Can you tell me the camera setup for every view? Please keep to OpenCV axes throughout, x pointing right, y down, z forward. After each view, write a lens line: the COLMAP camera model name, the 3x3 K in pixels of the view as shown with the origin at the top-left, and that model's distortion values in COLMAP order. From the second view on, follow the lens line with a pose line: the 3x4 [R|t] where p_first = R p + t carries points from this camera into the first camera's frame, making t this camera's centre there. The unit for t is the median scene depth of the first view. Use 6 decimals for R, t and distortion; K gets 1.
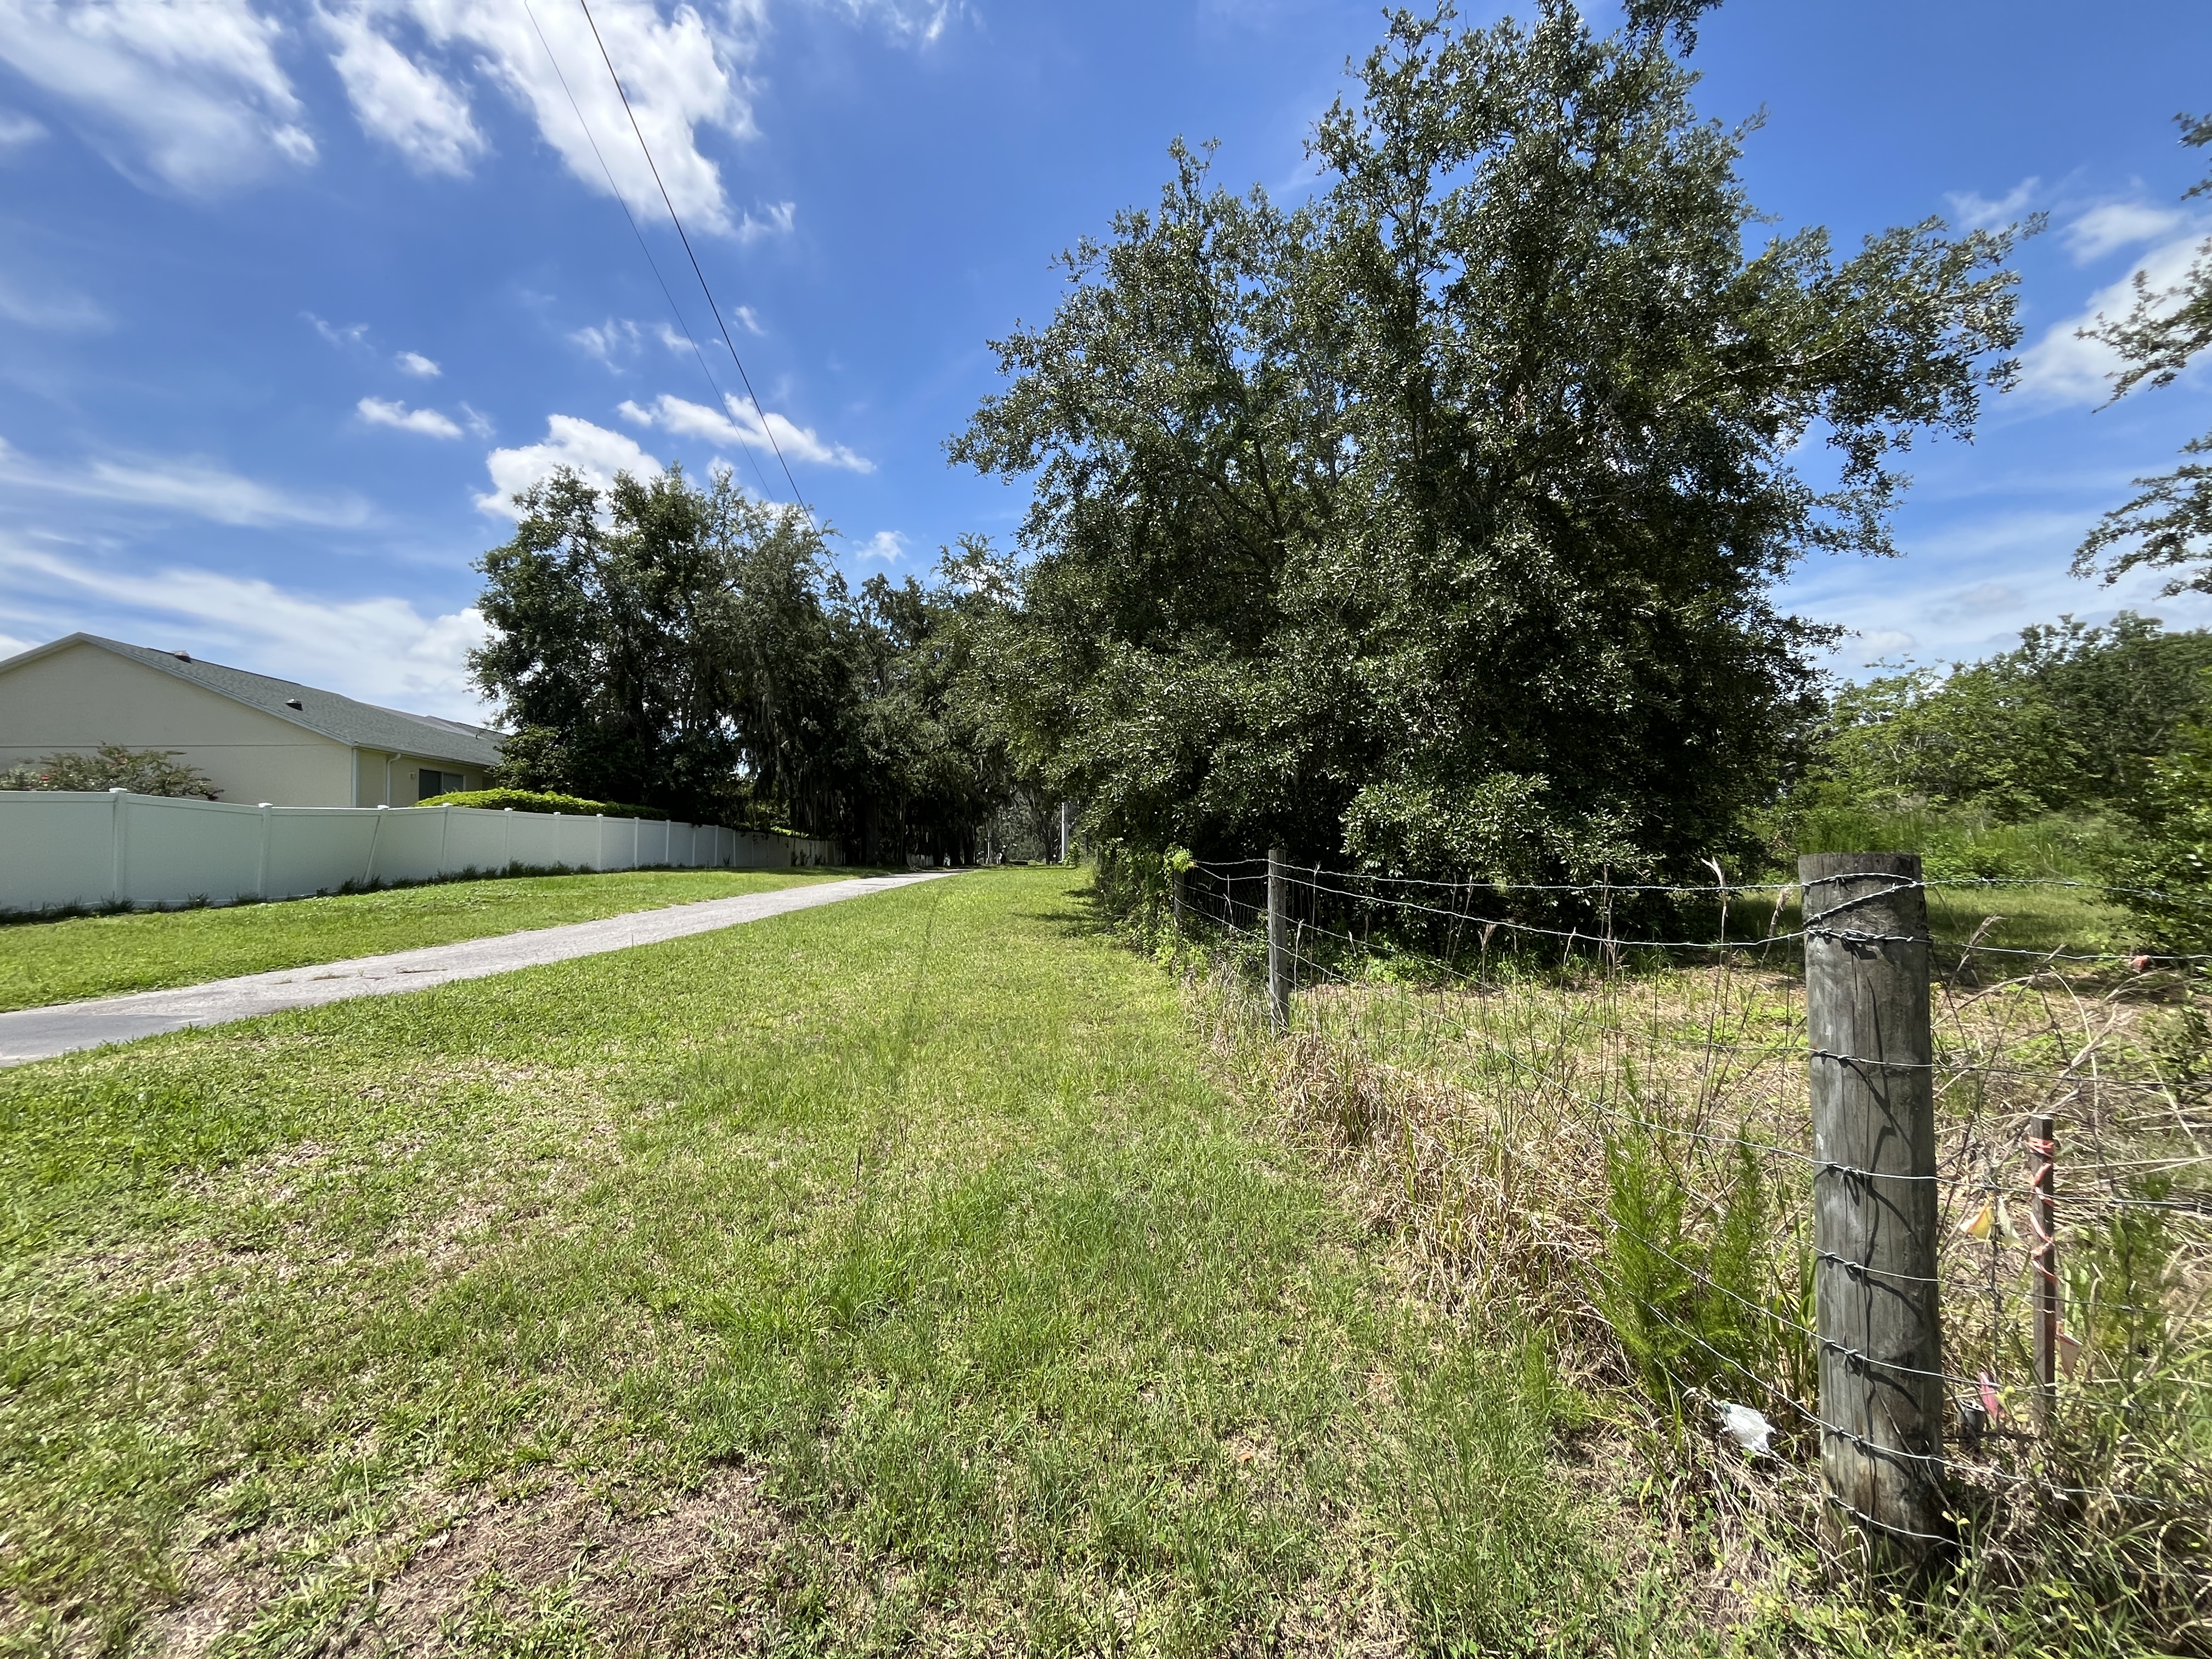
lens RADIAL K [[901.9, 0, 1128.7], [0, 901.9, 831.9], [0, 0, 1]] dist [0.002956, 0.000430]
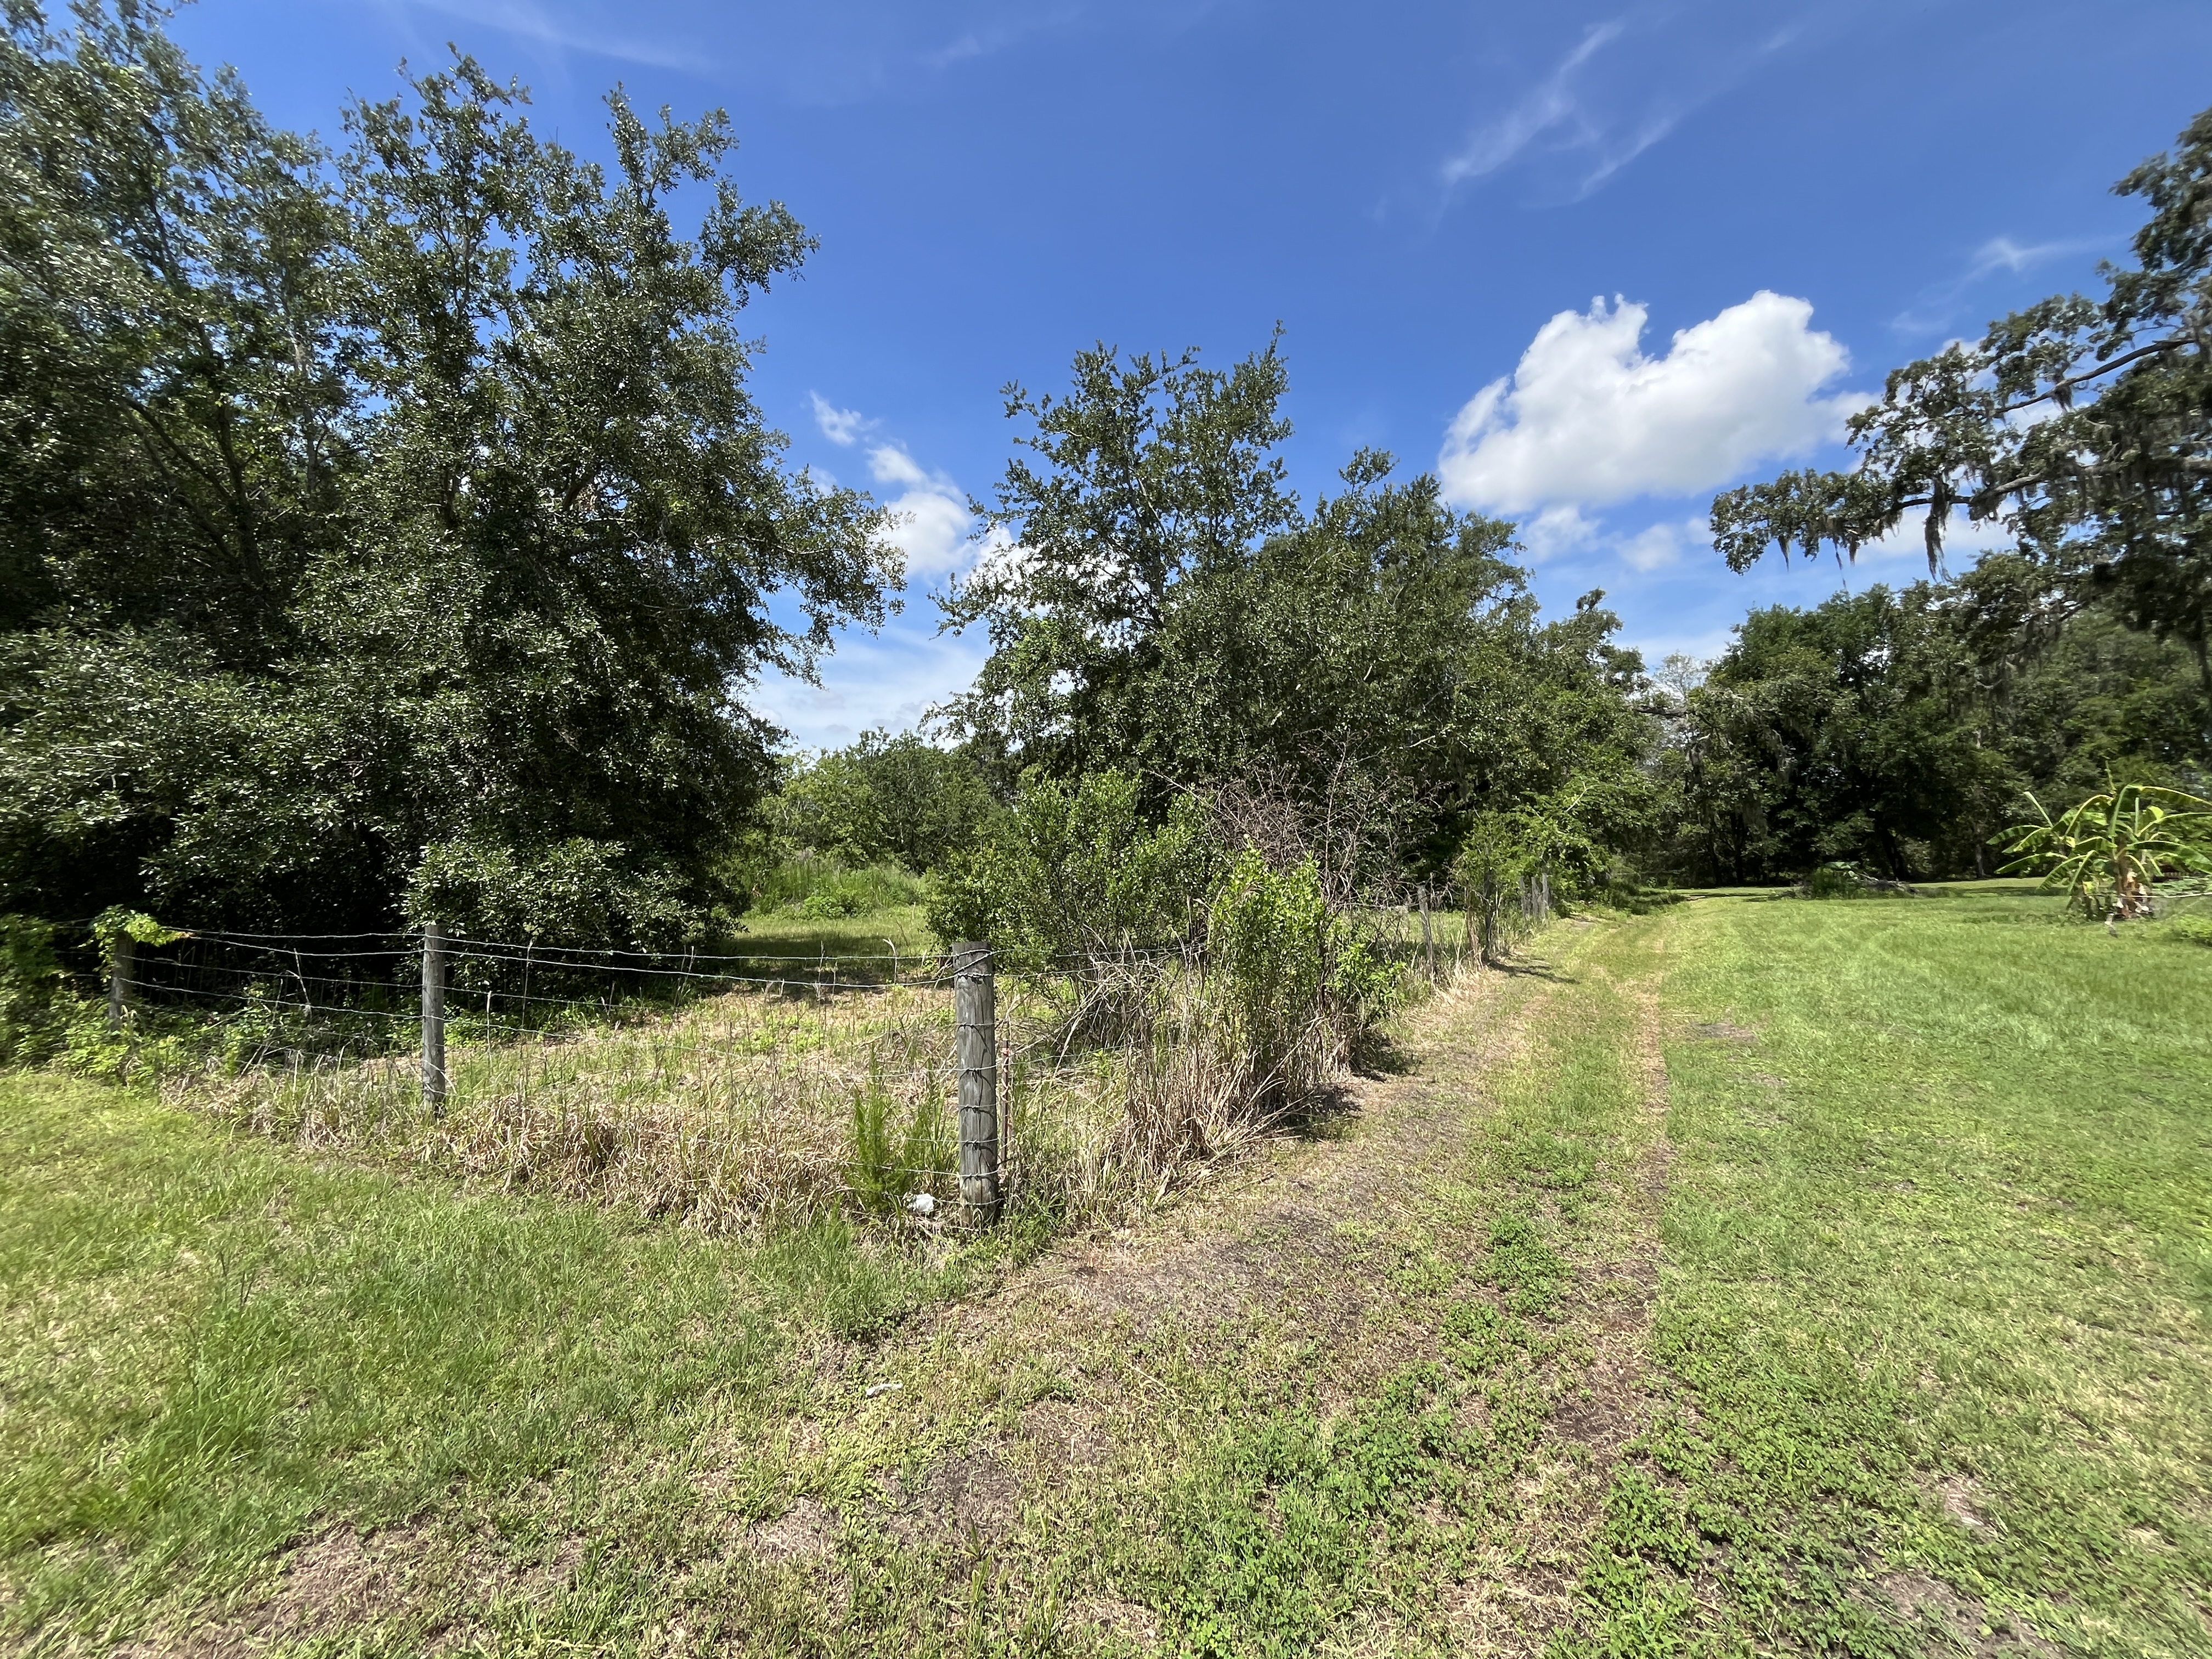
lens RADIAL K [[882.2, 0, 1106.0], [0, 882.2, 829.5], [0, 0, 1]] dist [0.000102, 0.000367]
pose [[0.484077, 0.055246, 0.873280, -0.160716], [-0.018377, 0.998427, -0.052976, -0.022246], [-0.874832, 0.009596, 0.484331, -0.068132]]
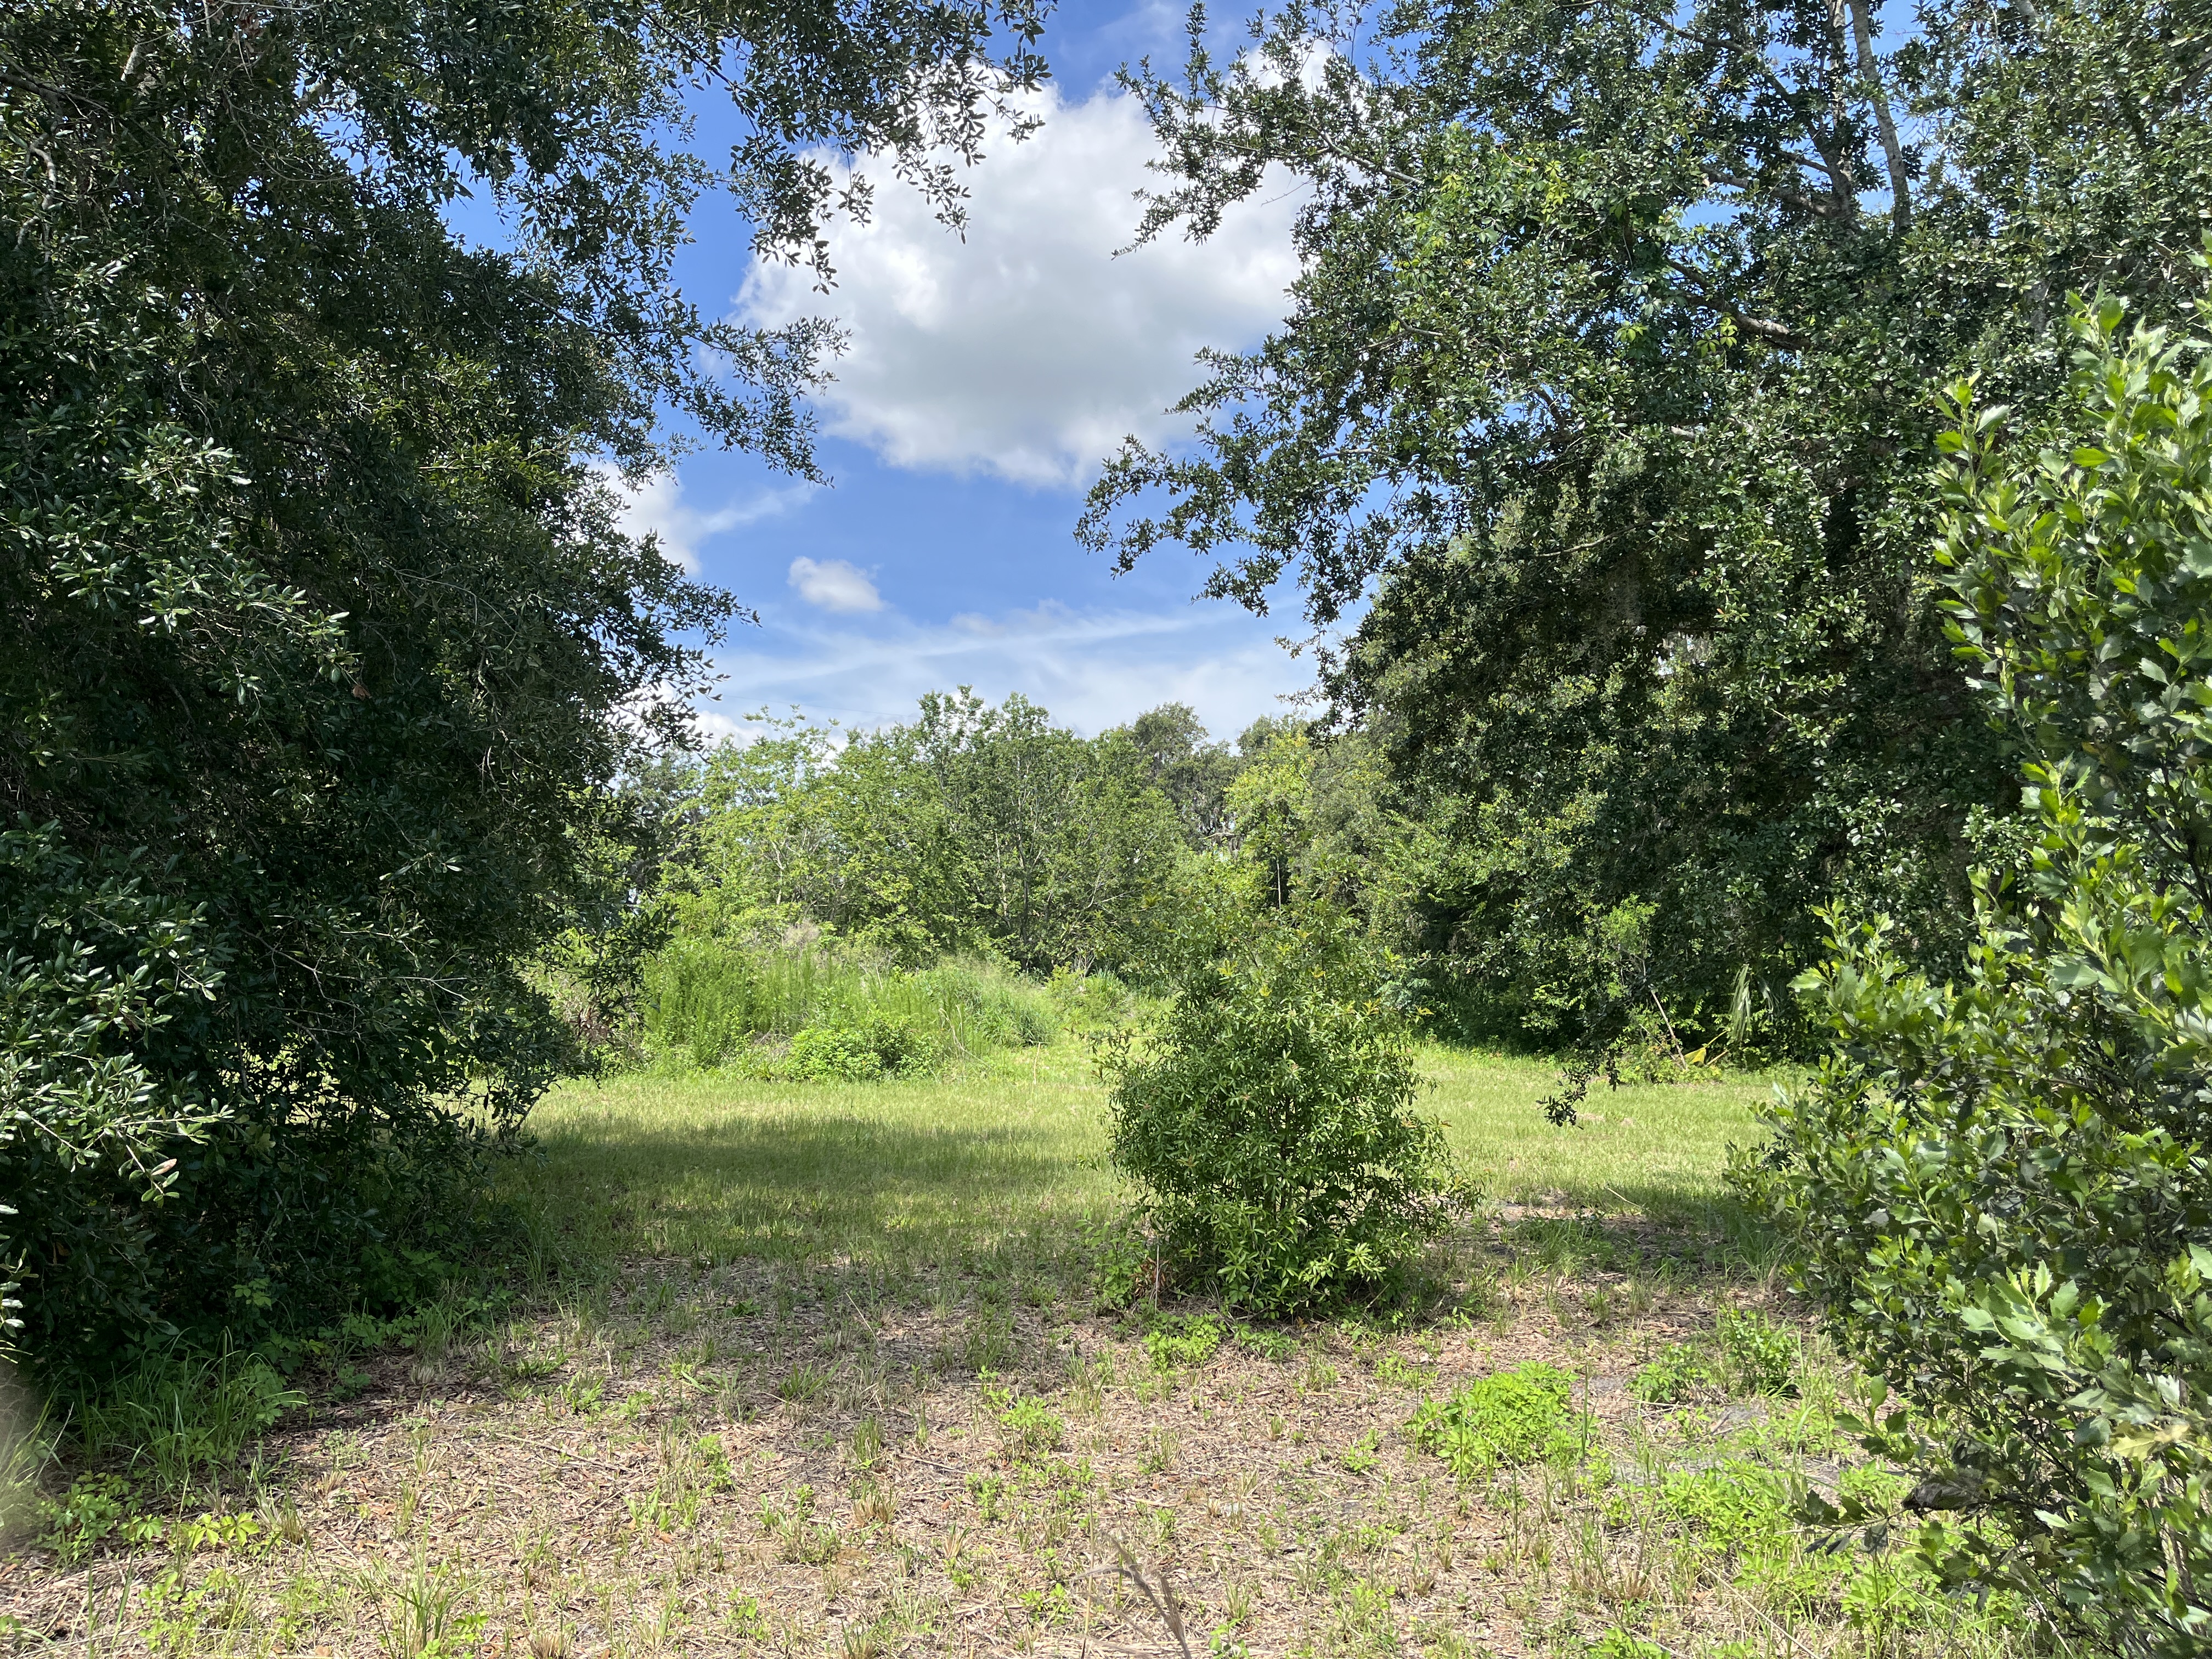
lens RADIAL K [[1685.5, 0, 1088.4], [0, 1685.5, 852.3], [0, 0, 1]] dist [0.066213, -0.093579]
pose [[0.628818, 0.080934, 0.773329, 0.244650], [-0.034981, 0.996506, -0.075847, -0.020411], [-0.776766, 0.020642, 0.629452, 0.316154]]
